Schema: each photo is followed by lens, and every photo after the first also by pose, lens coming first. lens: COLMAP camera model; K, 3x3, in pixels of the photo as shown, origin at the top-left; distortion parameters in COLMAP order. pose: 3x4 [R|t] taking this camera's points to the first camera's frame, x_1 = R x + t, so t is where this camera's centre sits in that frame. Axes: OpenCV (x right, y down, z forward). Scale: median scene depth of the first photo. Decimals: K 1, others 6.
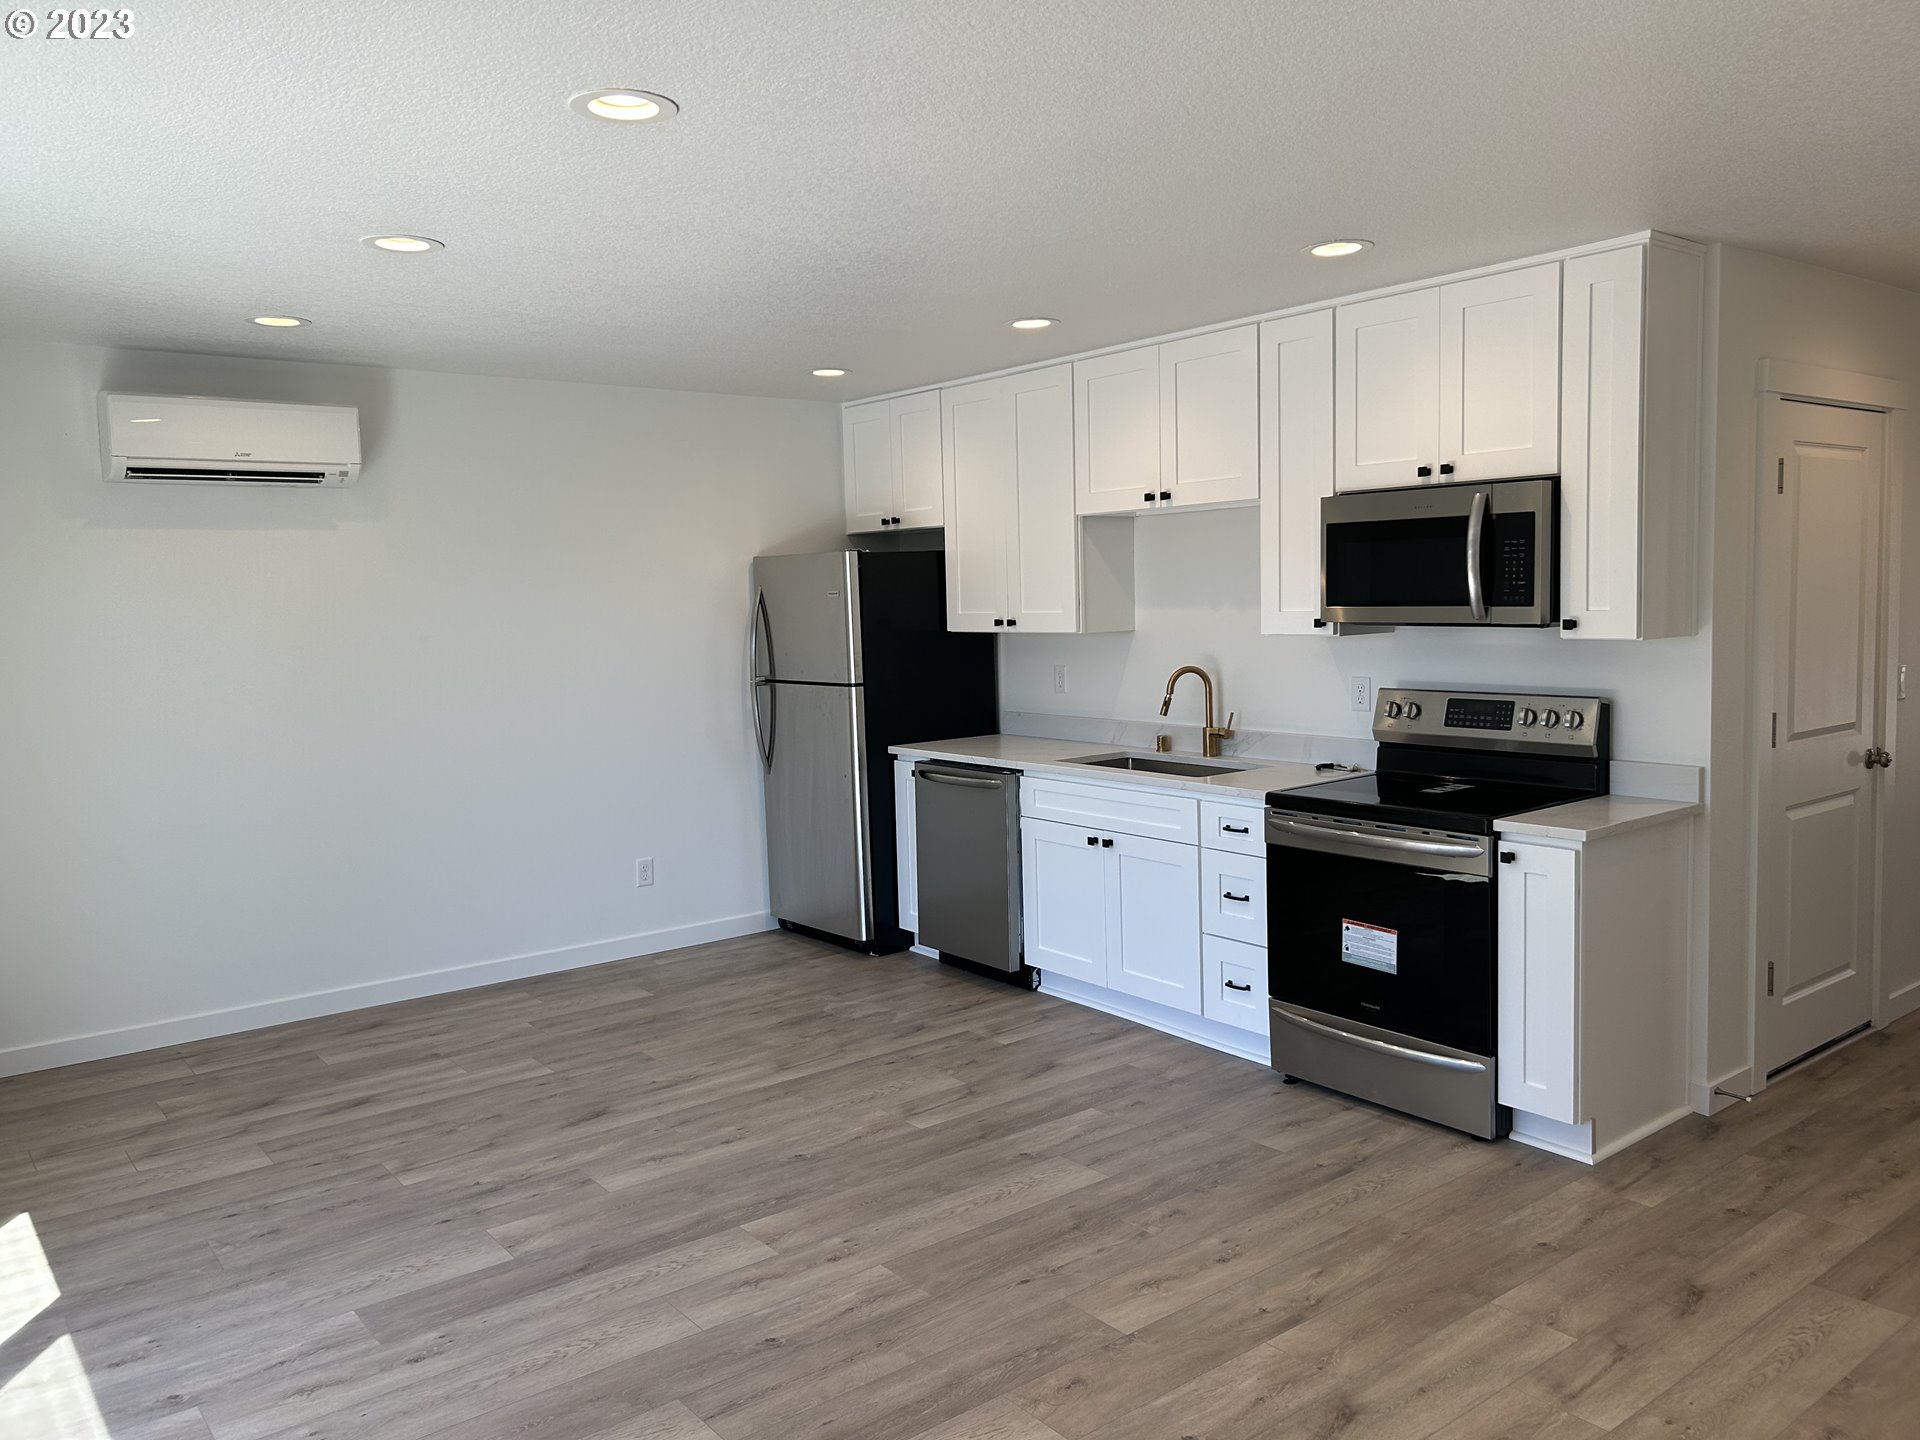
lens RADIAL K [[1445.1, 0, 960.6], [0, 1445.1, 706.5], [0, 0, 1]] dist [0.025501, -0.013772]
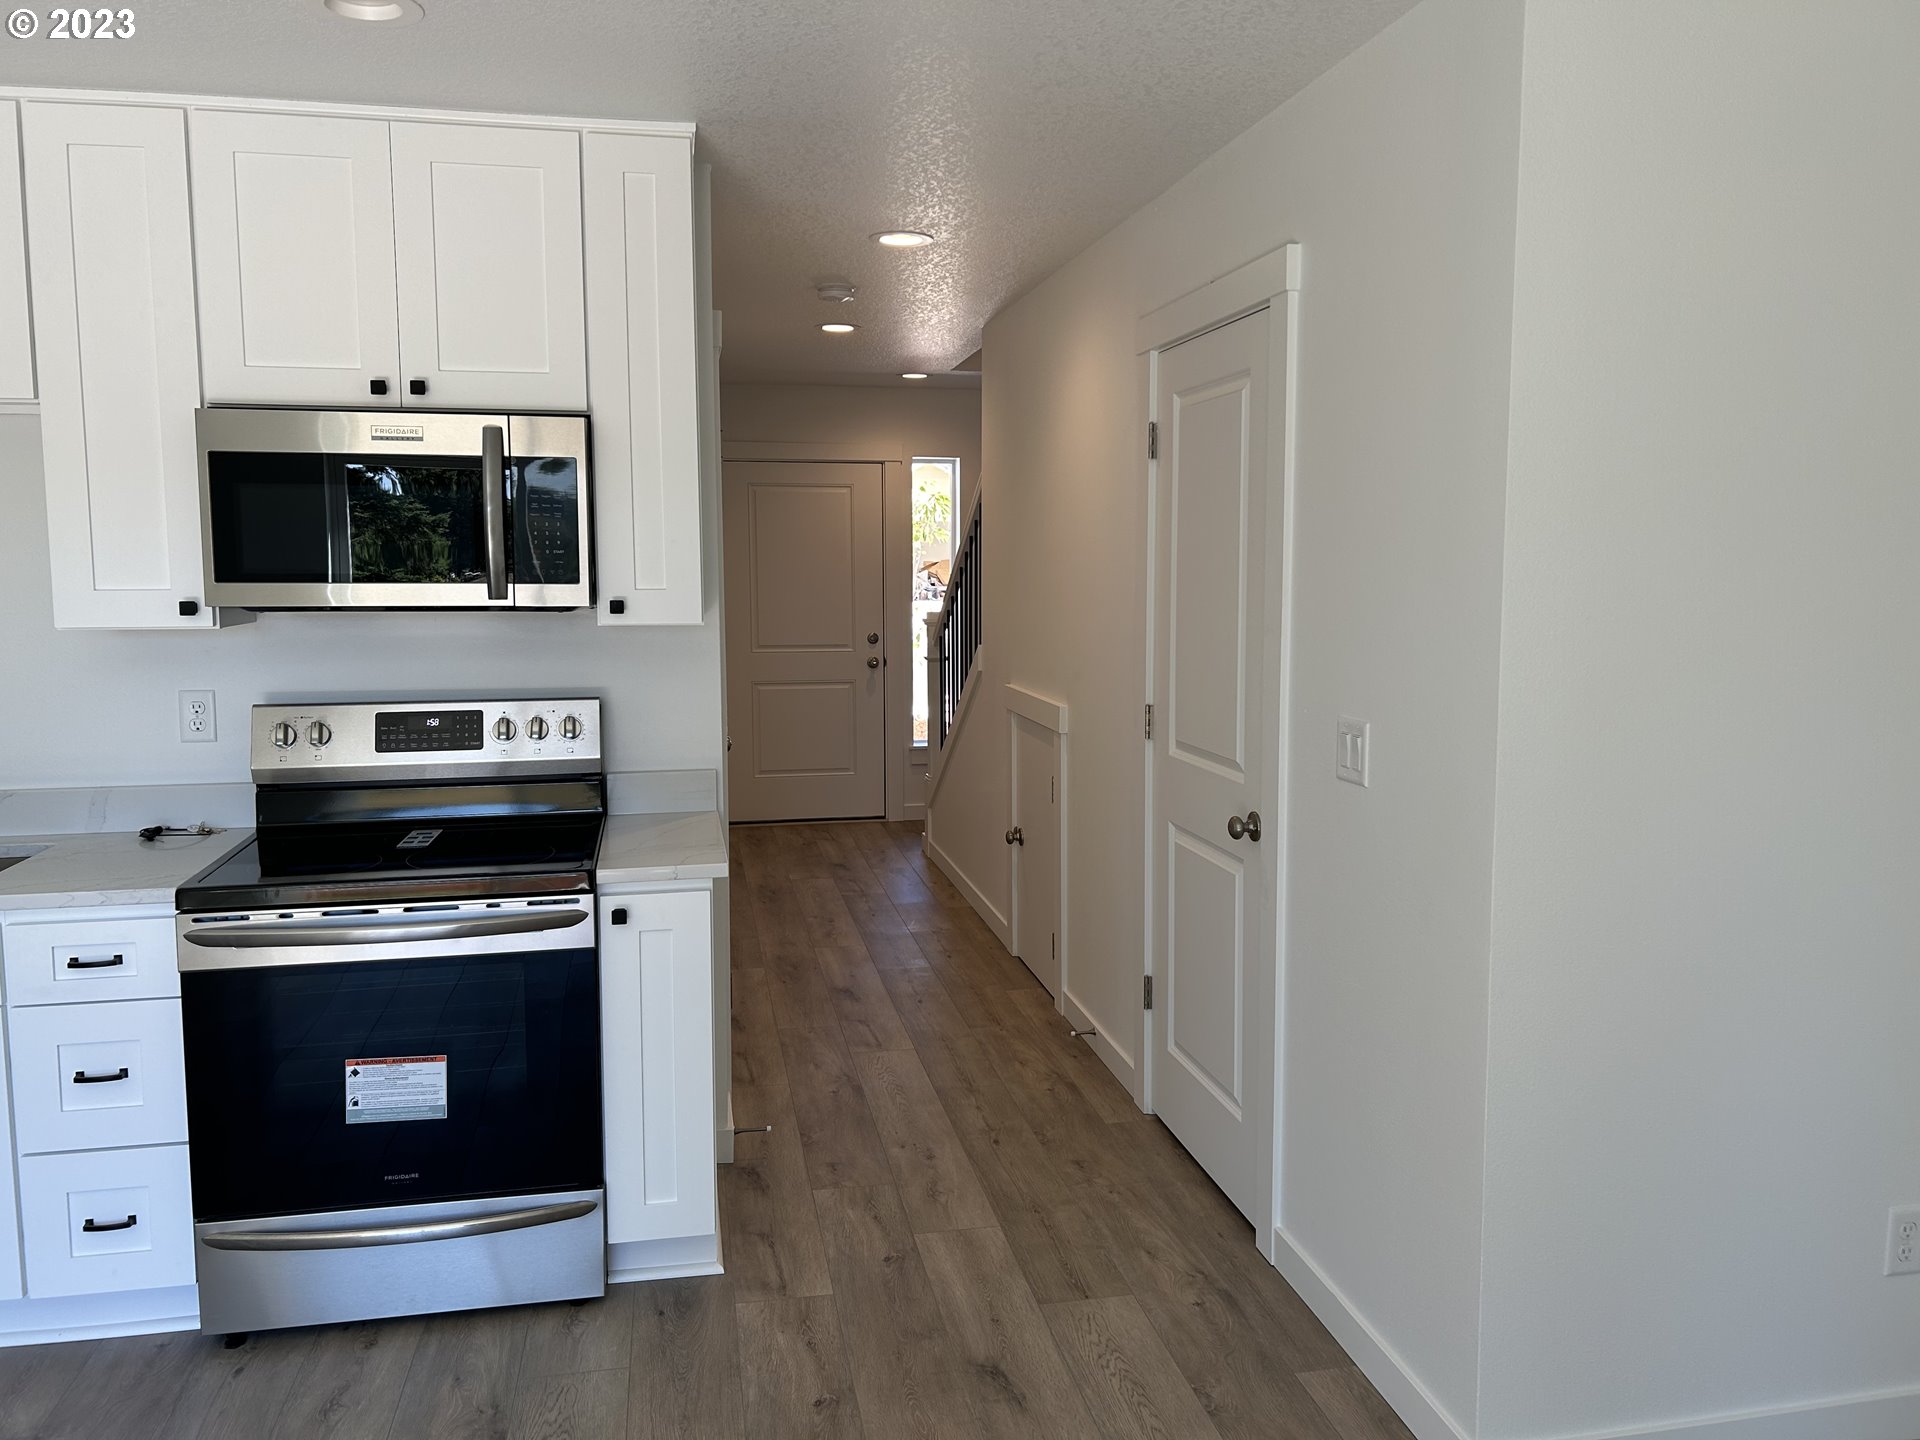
lens RADIAL K [[1445.1, 0, 960.6], [0, 1445.1, 706.5], [0, 0, 1]] dist [0.025501, -0.013772]
pose [[0.452700, -0.067069, 0.889137, -0.219229], [0.061872, 0.997126, 0.043712, -0.028625], [-0.889514, 0.035224, 0.455549, 0.542759]]
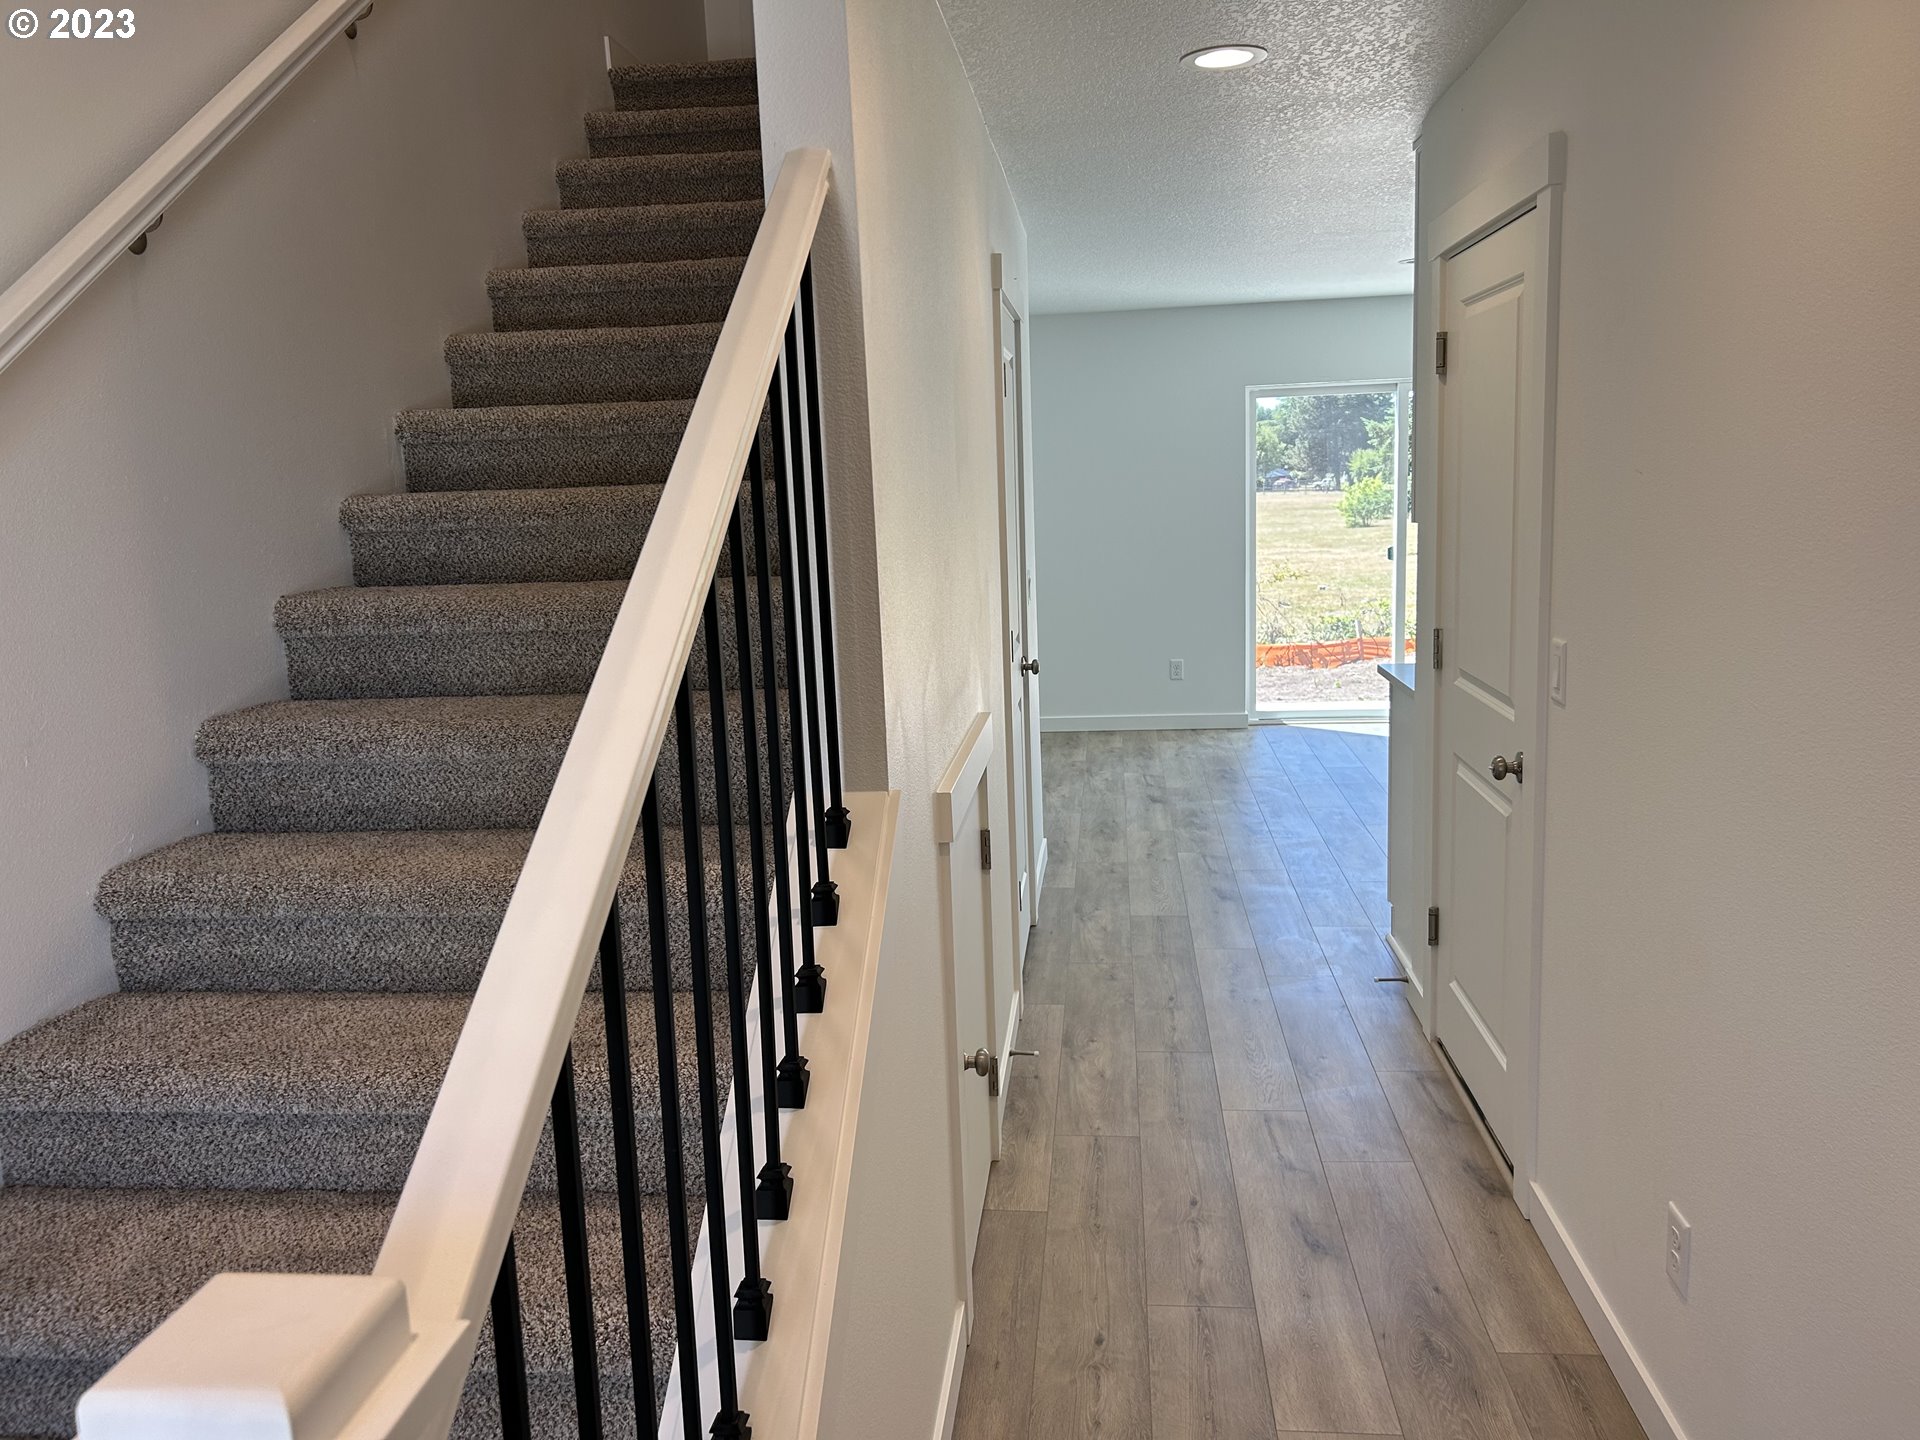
lens RADIAL K [[1445.1, 0, 960.6], [0, 1445.1, 706.5], [0, 0, 1]] dist [0.025501, -0.013772]
pose [[-0.692287, 0.169956, -0.701323, 1.645795], [-0.003685, 0.971024, 0.238952, -0.187966], [0.721613, 0.168008, -0.671601, 1.659872]]
